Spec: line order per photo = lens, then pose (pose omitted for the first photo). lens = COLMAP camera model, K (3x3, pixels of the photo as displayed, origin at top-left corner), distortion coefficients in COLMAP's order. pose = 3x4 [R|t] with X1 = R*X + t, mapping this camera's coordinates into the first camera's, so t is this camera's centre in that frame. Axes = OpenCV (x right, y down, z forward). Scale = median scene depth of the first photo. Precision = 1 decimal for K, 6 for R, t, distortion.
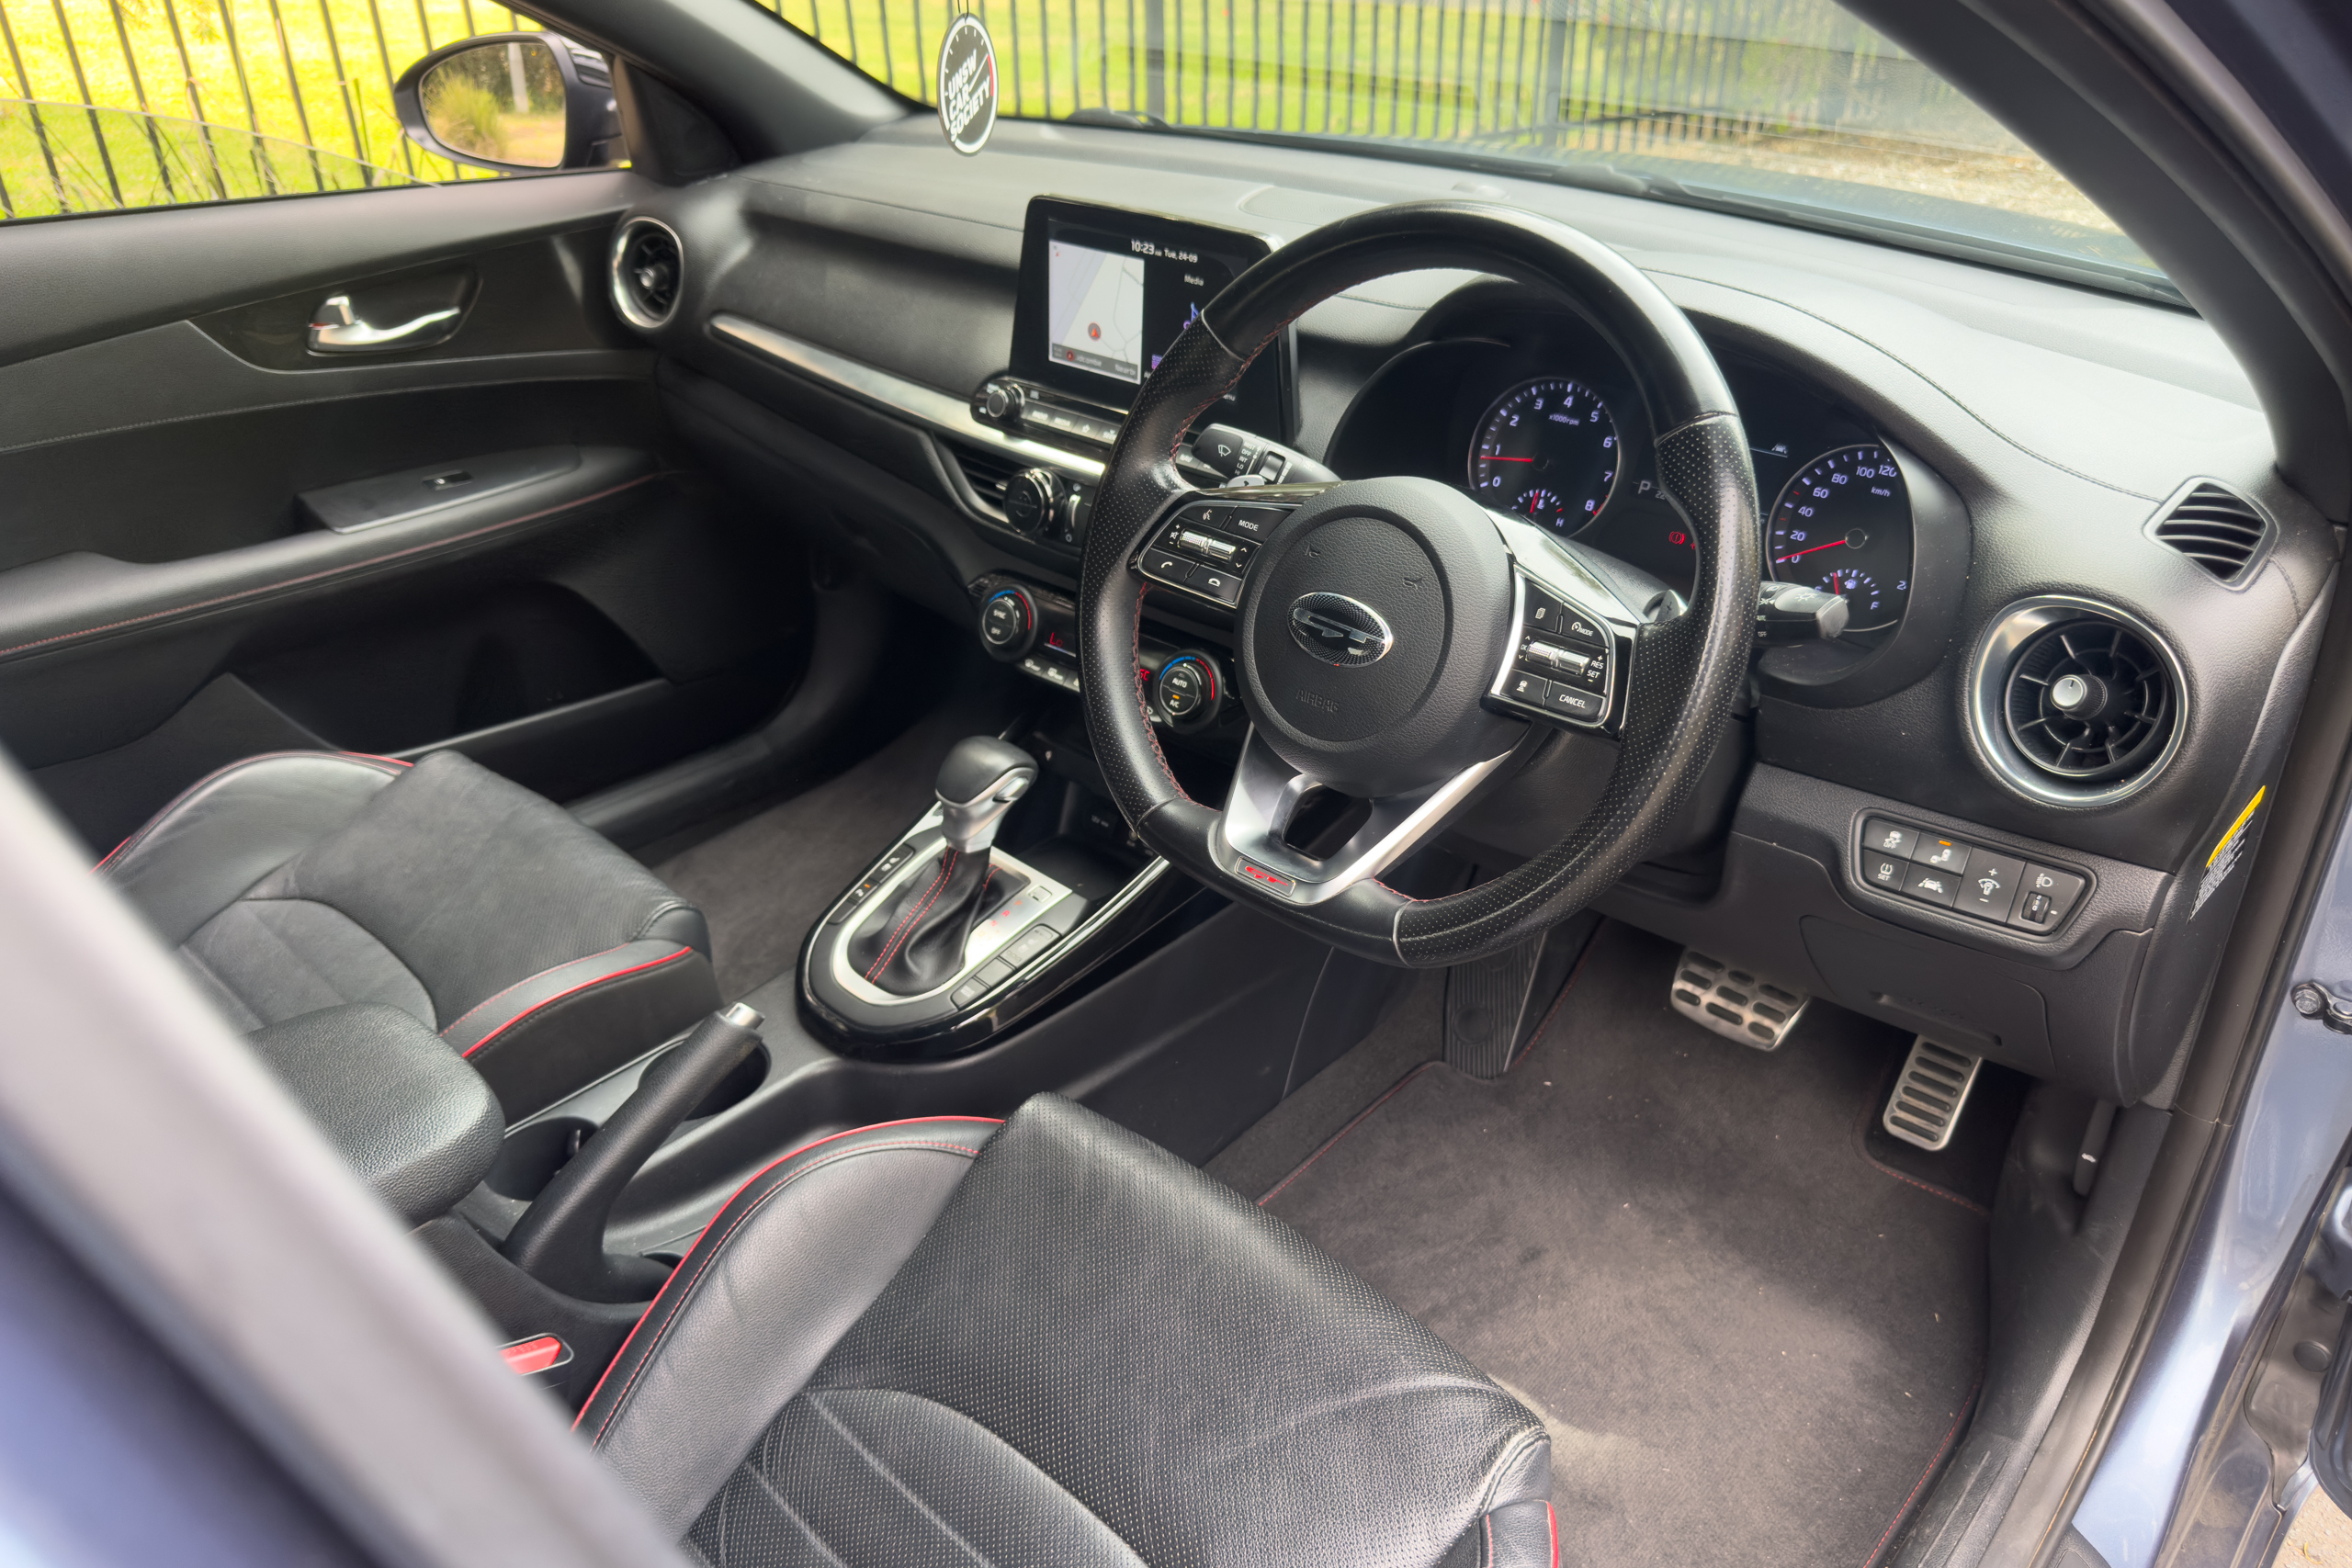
lens RADIAL K [[1614.0, 0, 1187.5], [0, 1614.0, 827.3], [0, 0, 1]] dist [0.087194, -0.066862]
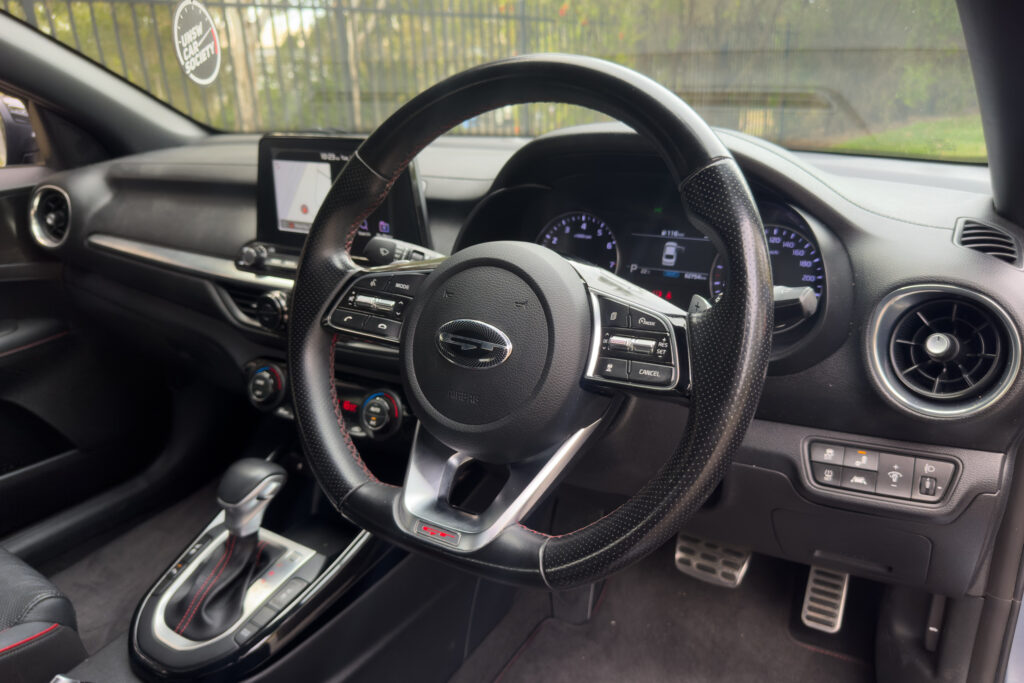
lens RADIAL K [[731.5, 0, 512.0], [0, 731.5, 341.5], [0, 0, 1]] dist [0.096569, -0.170644]
pose [[0.982074, -0.090882, 0.165139, 0.015462], [0.121680, 0.974760, -0.187179, -0.001443], [-0.143960, 0.203918, 0.968346, 0.258653]]
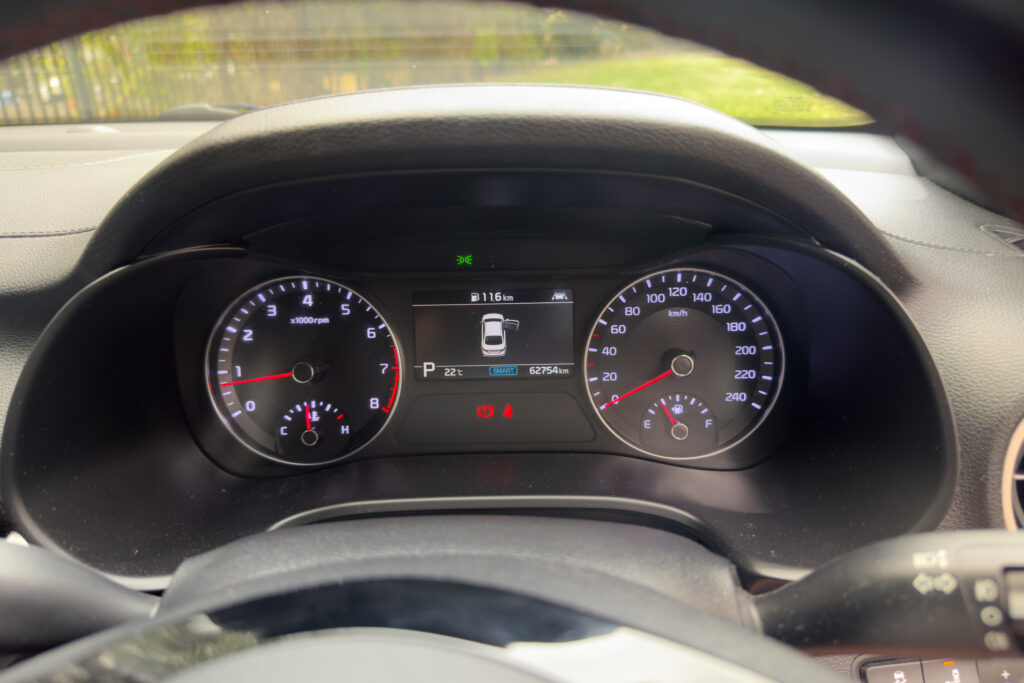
lens RADIAL K [[731.5, 0, 512.0], [0, 731.5, 341.5], [0, 0, 1]] dist [0.096569, -0.170644]
pose [[0.740210, -0.274963, 0.613583, 0.063628], [0.364943, 0.930742, -0.023166, -0.183036], [-0.564718, 0.241071, 0.789290, 0.603528]]
